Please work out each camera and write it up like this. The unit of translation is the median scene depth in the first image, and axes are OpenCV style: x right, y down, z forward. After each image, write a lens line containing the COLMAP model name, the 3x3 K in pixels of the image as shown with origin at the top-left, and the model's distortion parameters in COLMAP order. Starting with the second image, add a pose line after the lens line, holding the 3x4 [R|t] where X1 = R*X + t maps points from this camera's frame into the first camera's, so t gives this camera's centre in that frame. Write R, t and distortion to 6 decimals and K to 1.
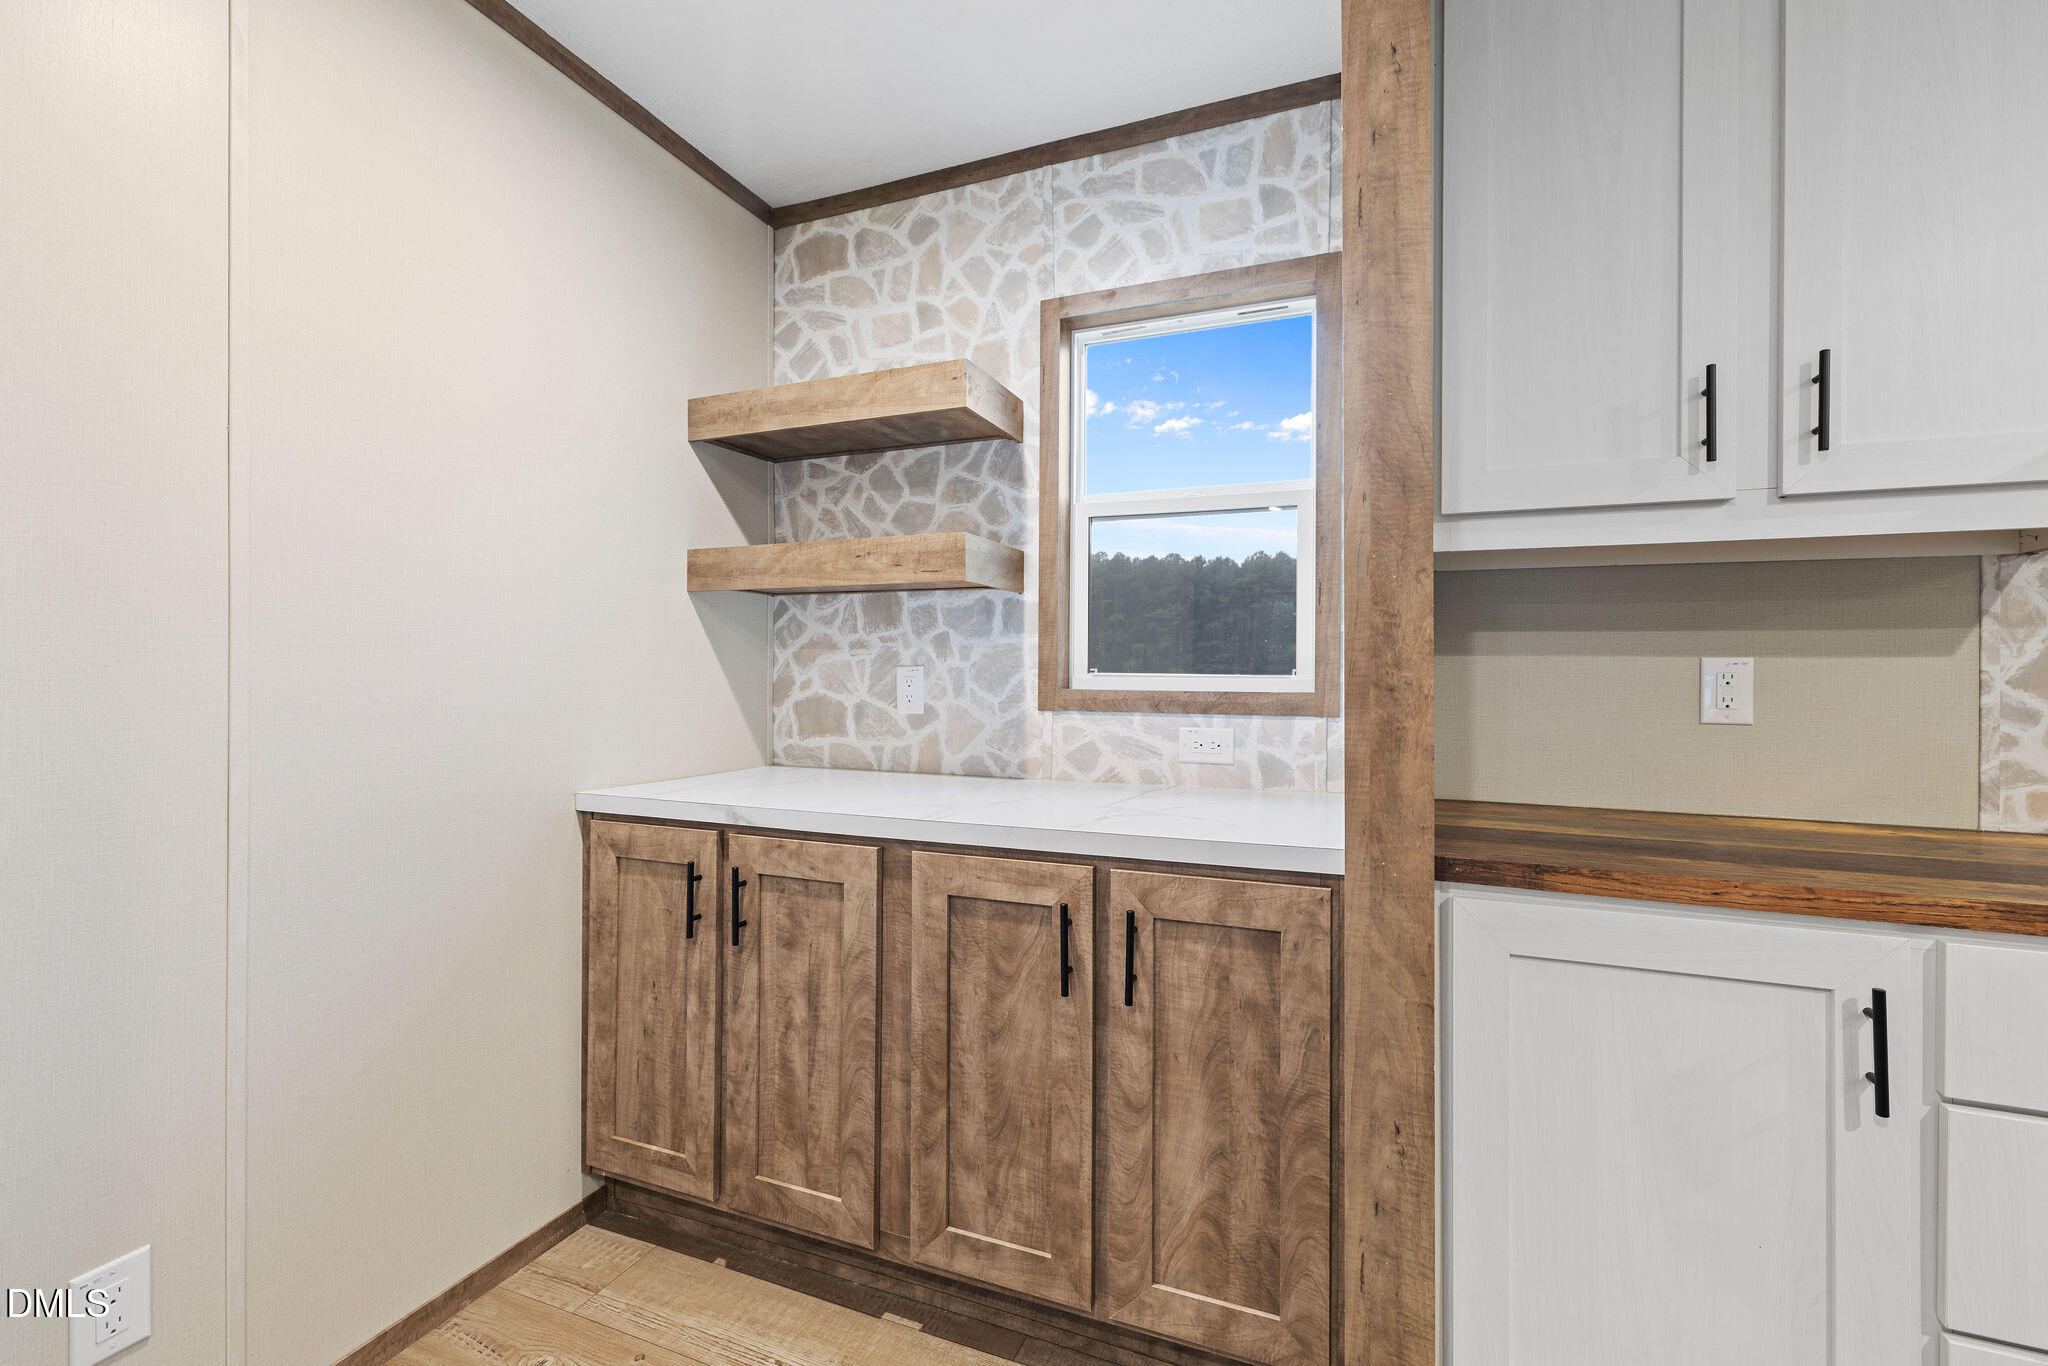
lens RADIAL K [[881.6, 0, 1024.3], [0, 881.6, 671.7], [0, 0, 1]] dist [0.000029, 0.001139]
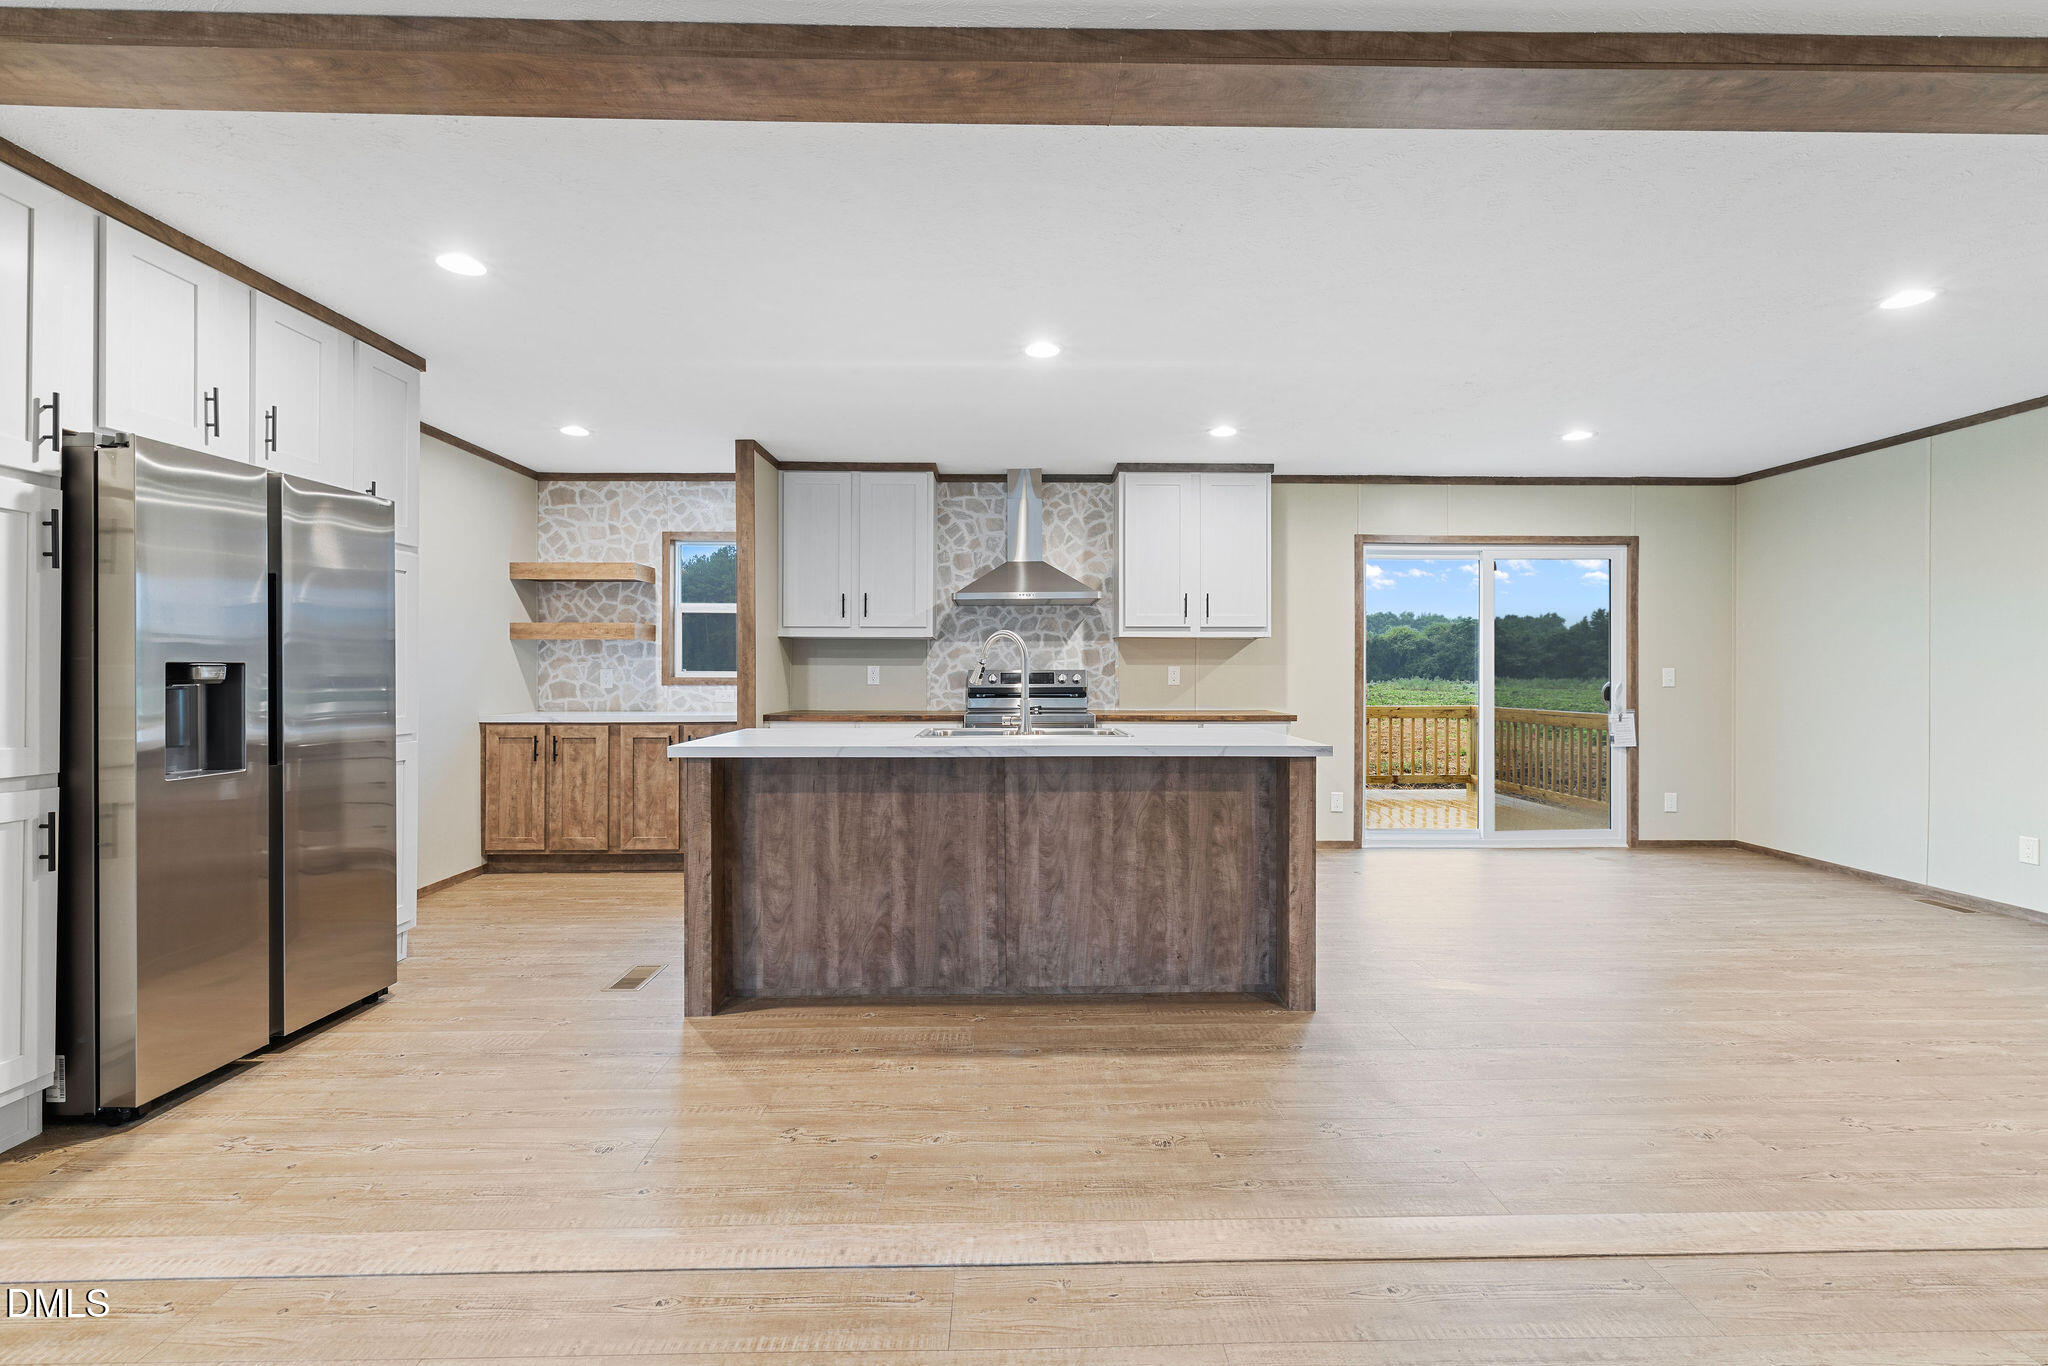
lens RADIAL K [[884.6, 0, 1027.4], [0, 884.6, 668.4], [0, 0, 1]] dist [-0.001310, 0.000229]
pose [[0.916836, -0.003286, 0.399250, -0.048353], [0.004231, 0.999990, -0.001486, 0.001829], [-0.399242, 0.003051, 0.916841, -2.398423]]
